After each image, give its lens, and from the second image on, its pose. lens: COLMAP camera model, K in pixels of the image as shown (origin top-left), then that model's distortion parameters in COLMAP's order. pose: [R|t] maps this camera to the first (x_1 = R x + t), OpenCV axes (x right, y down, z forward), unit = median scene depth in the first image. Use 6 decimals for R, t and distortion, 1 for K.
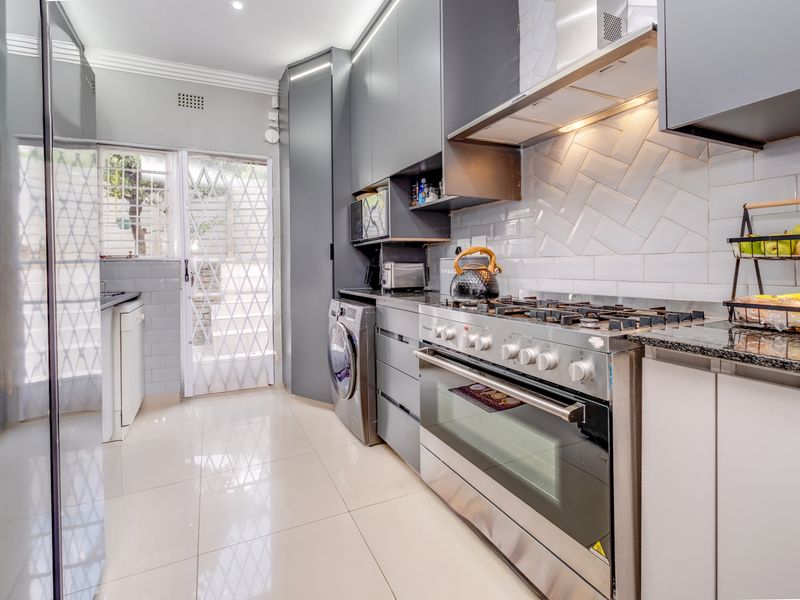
lens RADIAL K [[381.8, 0, 402.7], [0, 381.8, 279.4], [0, 0, 1]] dist [0.002525, 0.000201]
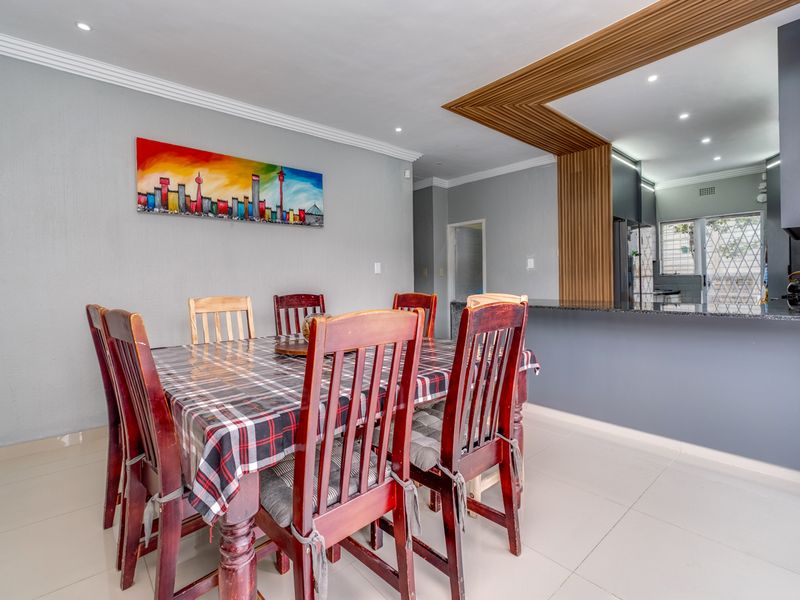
lens RADIAL K [[381.8, 0, 402.7], [0, 381.8, 279.4], [0, 0, 1]] dist [0.002525, 0.000201]
pose [[0.246100, 0.000931, -0.969244, 1.018358], [-0.009733, 0.999951, -0.001511, -0.011369], [0.969196, 0.009805, 0.246097, -1.044438]]
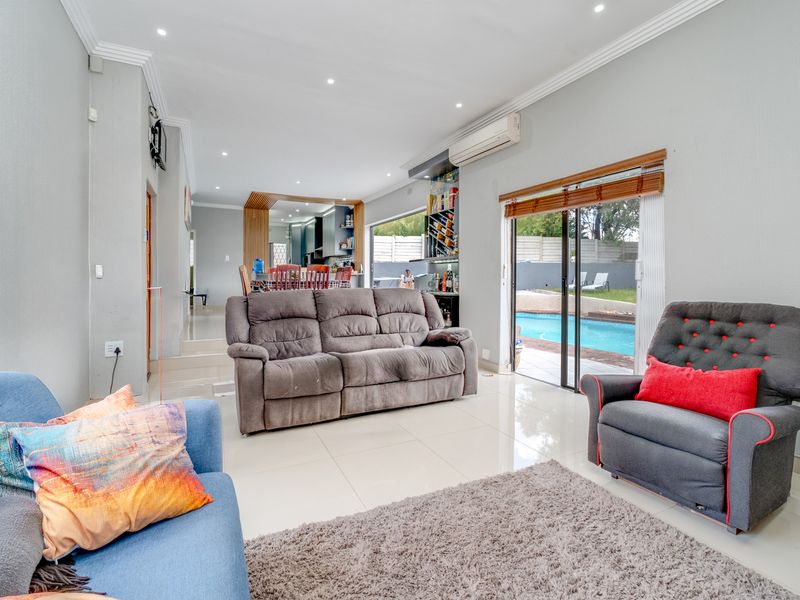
lens RADIAL K [[381.8, 0, 402.7], [0, 381.8, 279.4], [0, 0, 1]] dist [0.002525, 0.000201]
pose [[0.999920, 0.000521, 0.012629, 0.961664], [-0.000298, 0.999845, -0.017618, 0.162399], [-0.012636, 0.017613, 0.999765, -3.539999]]
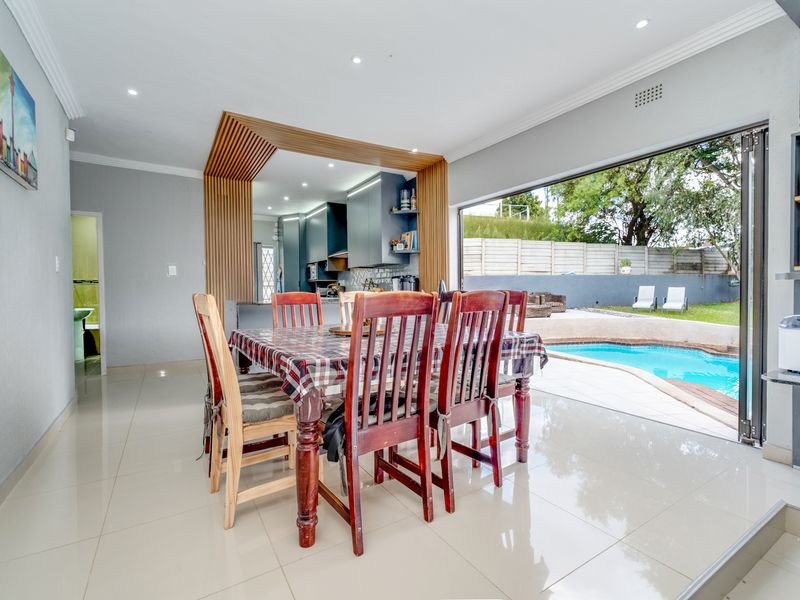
lens RADIAL K [[375.8, 0, 408.9], [0, 375.8, 299.6], [0, 0, 1]] dist [0.002766, 0.000704]
pose [[0.993634, -0.013253, 0.111872, 0.312879], [0.012818, 0.999907, 0.004608, 0.049696], [-0.111922, -0.003144, 0.993712, -1.922170]]
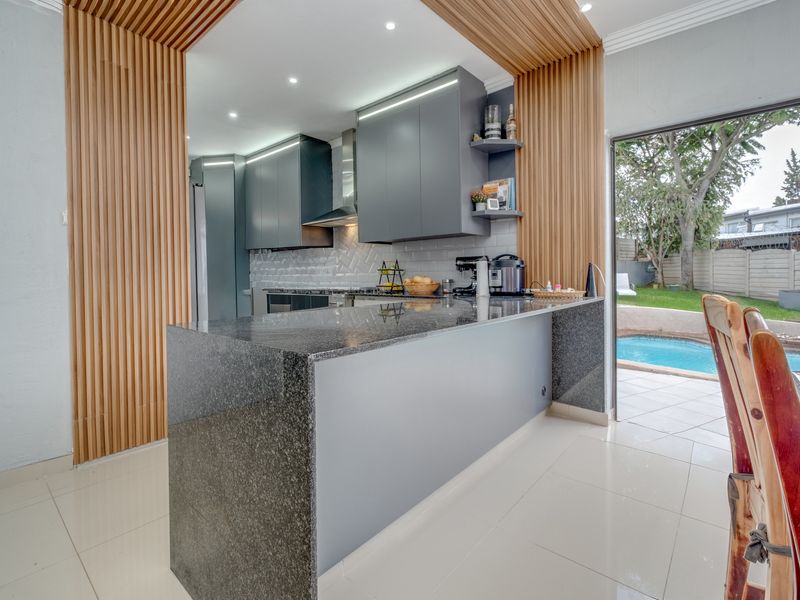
lens RADIAL K [[381.6, 0, 412.5], [0, 381.6, 277.1], [0, 0, 1]] dist [-0.000409, -0.000571]
pose [[0.916833, -0.013610, 0.399040, -0.140225], [0.019981, 0.999731, -0.011809, 0.009596], [-0.398772, 0.018800, 0.916857, -0.961513]]
